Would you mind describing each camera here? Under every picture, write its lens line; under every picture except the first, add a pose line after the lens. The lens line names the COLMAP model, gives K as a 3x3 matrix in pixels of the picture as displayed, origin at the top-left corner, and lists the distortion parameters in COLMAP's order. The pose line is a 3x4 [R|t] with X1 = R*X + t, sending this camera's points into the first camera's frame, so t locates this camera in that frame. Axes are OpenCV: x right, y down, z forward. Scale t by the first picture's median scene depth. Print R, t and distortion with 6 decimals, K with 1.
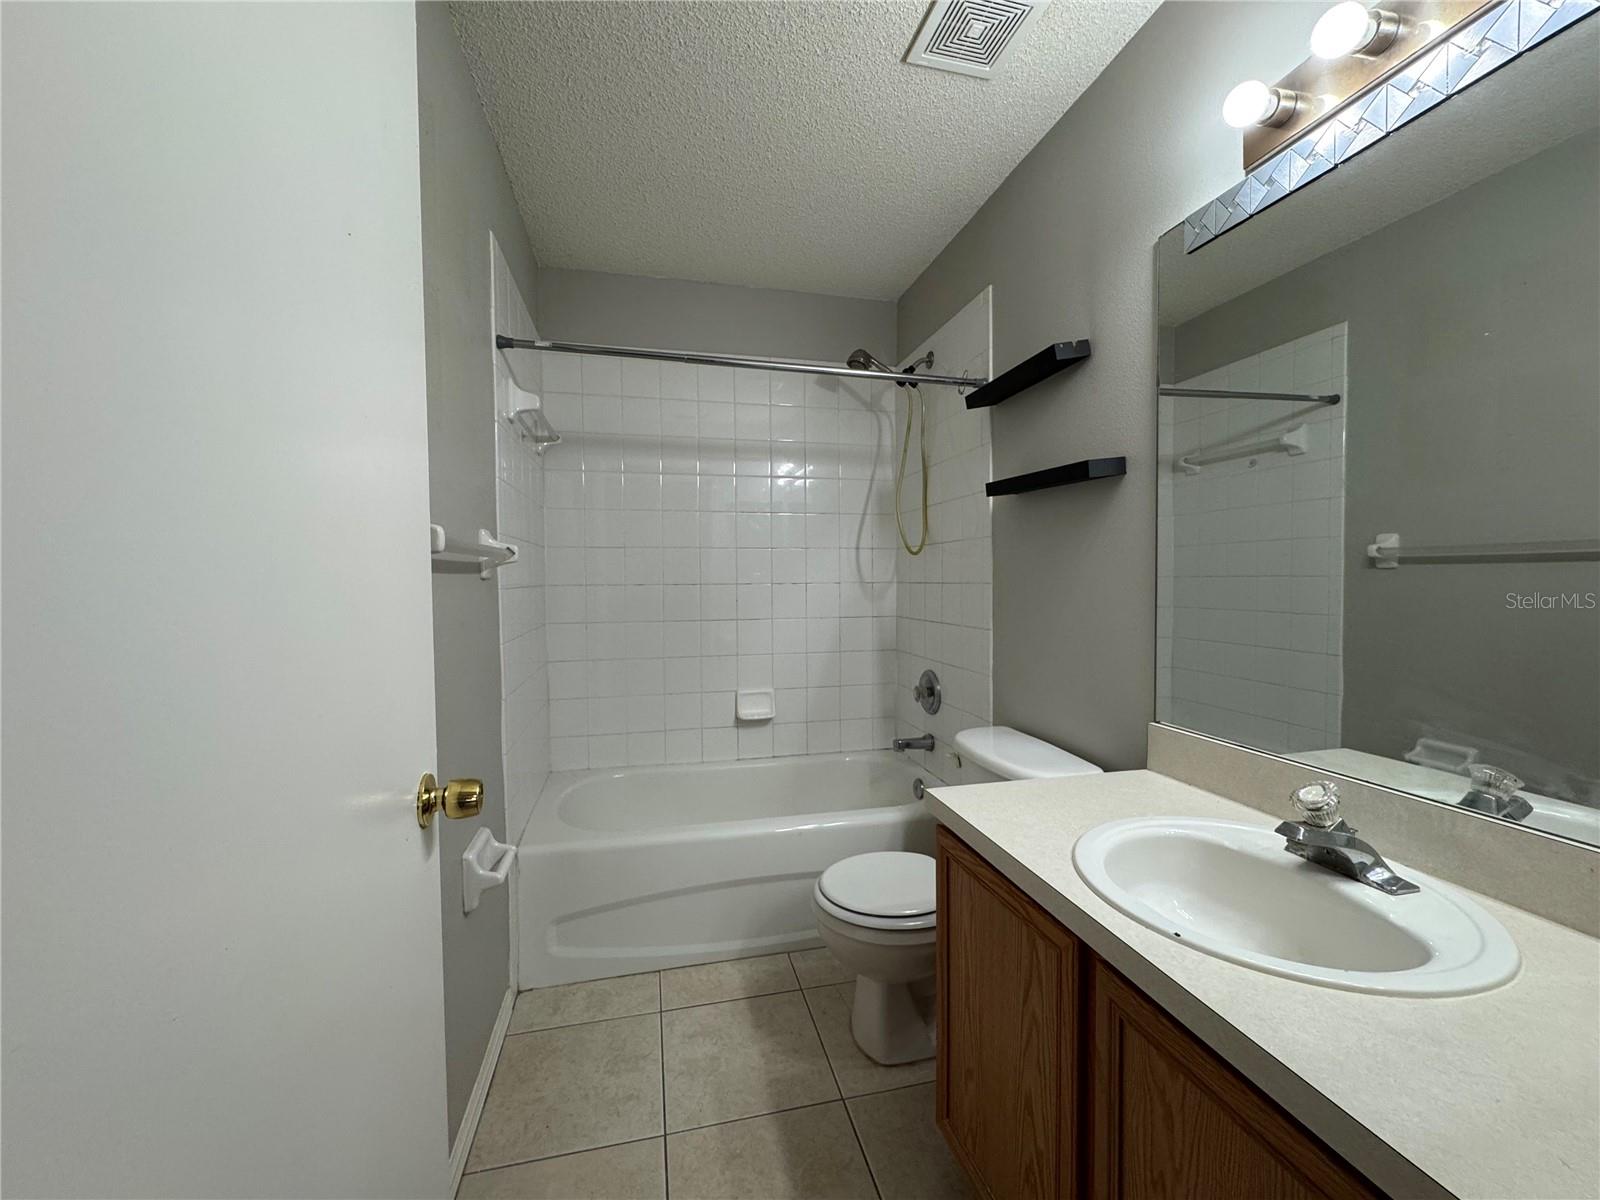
lens RADIAL K [[637.4, 0, 804.0], [0, 637.4, 598.0], [0, 0, 1]] dist [-0.001314, 0.000363]
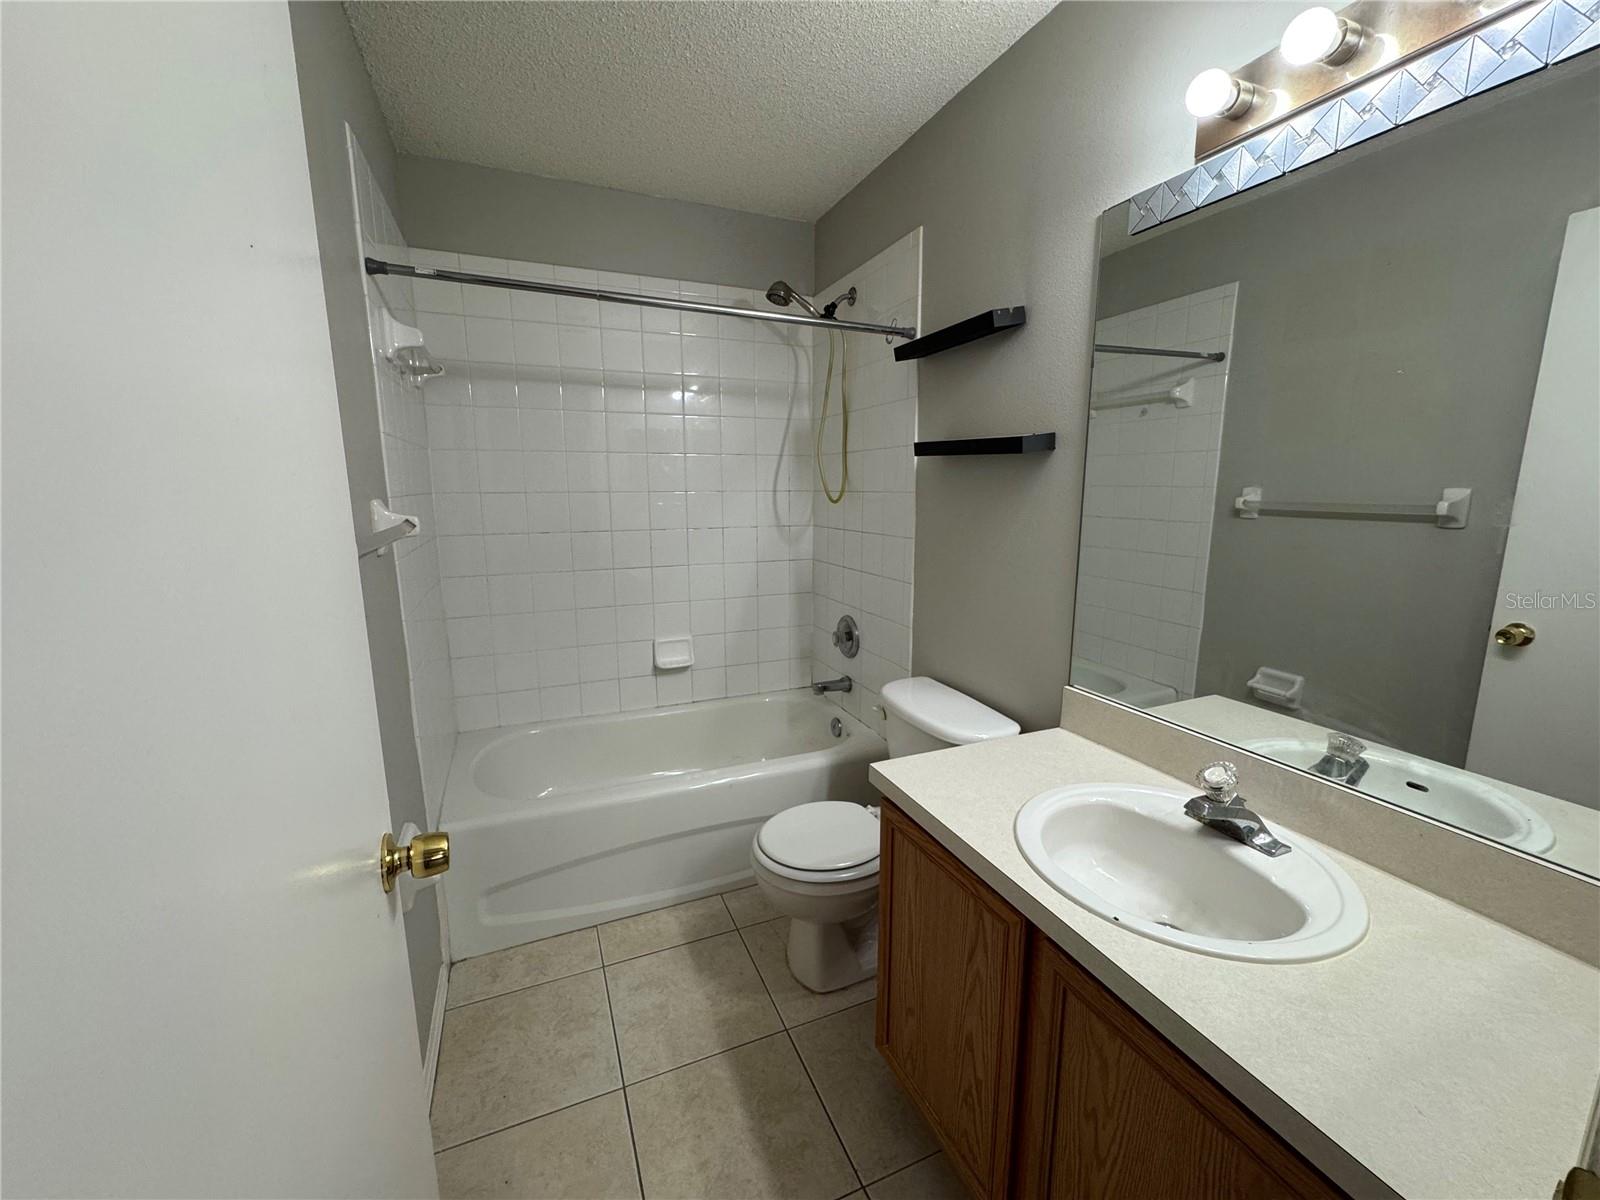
lens RADIAL K [[637.4, 0, 790.8], [0, 637.4, 582.0], [0, 0, 1]] dist [-0.001314, 0.000363]
pose [[0.985923, -0.022683, 0.165651, -0.091587], [-0.001082, 0.989868, 0.141985, -0.127291], [-0.167194, -0.140166, 0.975910, 0.033321]]
